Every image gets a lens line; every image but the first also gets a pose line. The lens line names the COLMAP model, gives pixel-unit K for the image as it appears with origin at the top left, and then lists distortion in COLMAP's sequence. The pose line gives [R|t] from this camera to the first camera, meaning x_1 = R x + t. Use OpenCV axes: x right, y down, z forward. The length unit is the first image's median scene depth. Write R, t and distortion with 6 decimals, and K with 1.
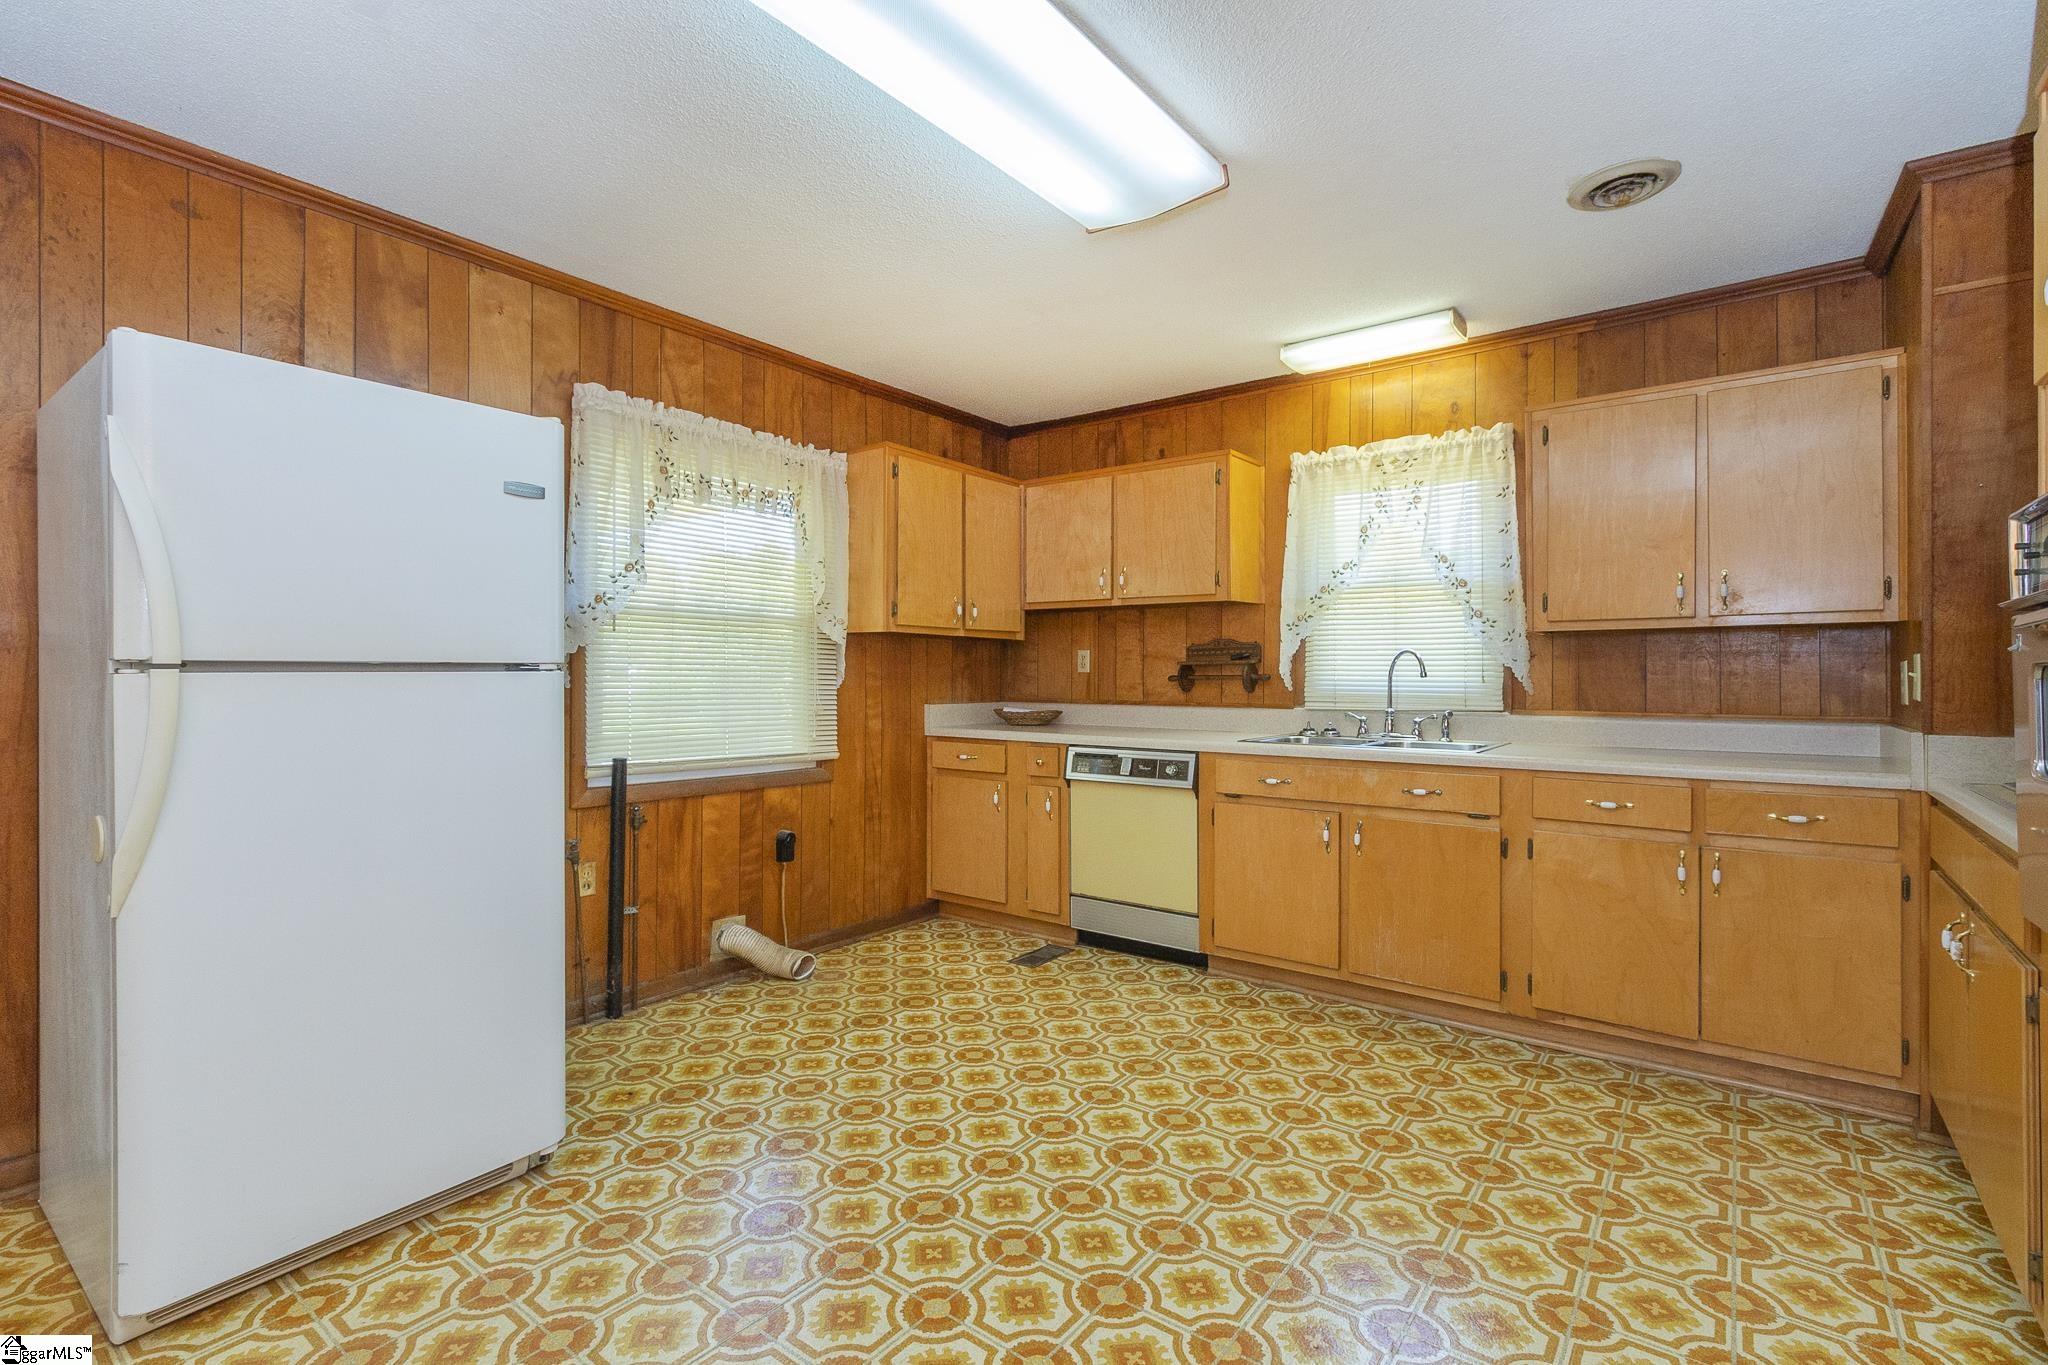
lens RADIAL K [[940.3, 0, 1027.0], [0, 940.3, 678.2], [0, 0, 1]] dist [0.003224, -0.001251]
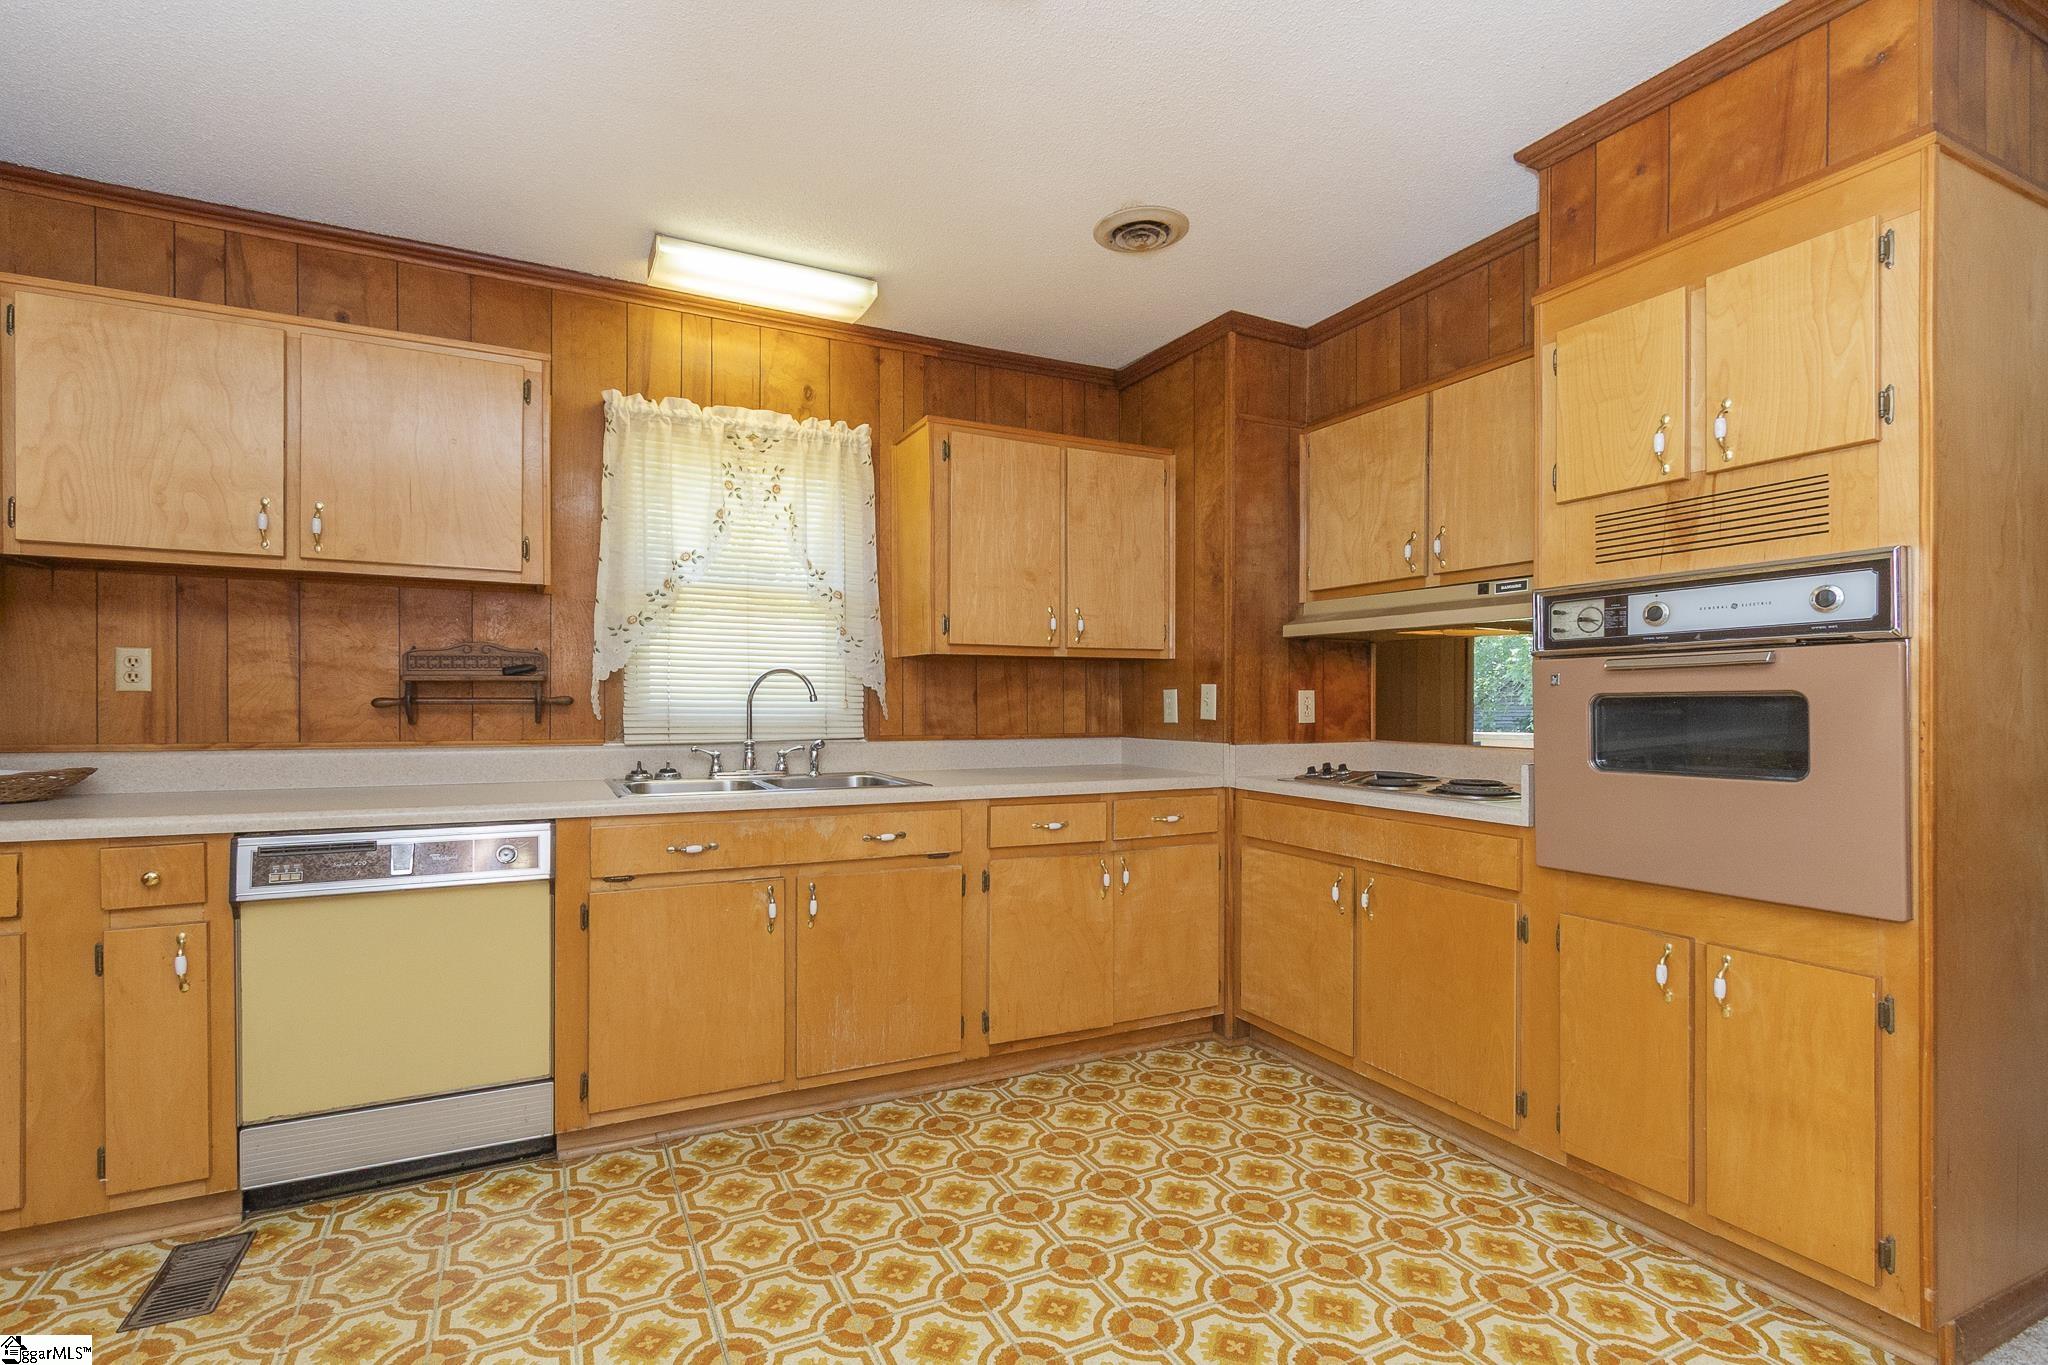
lens RADIAL K [[940.3, 0, 1015.3], [0, 940.3, 706.4], [0, 0, 1]] dist [0.003224, -0.001251]
pose [[0.442940, -0.006990, 0.896524, -0.250045], [-0.001615, 0.999962, 0.008594, -0.003873], [-0.896550, -0.005255, 0.442912, 0.445058]]
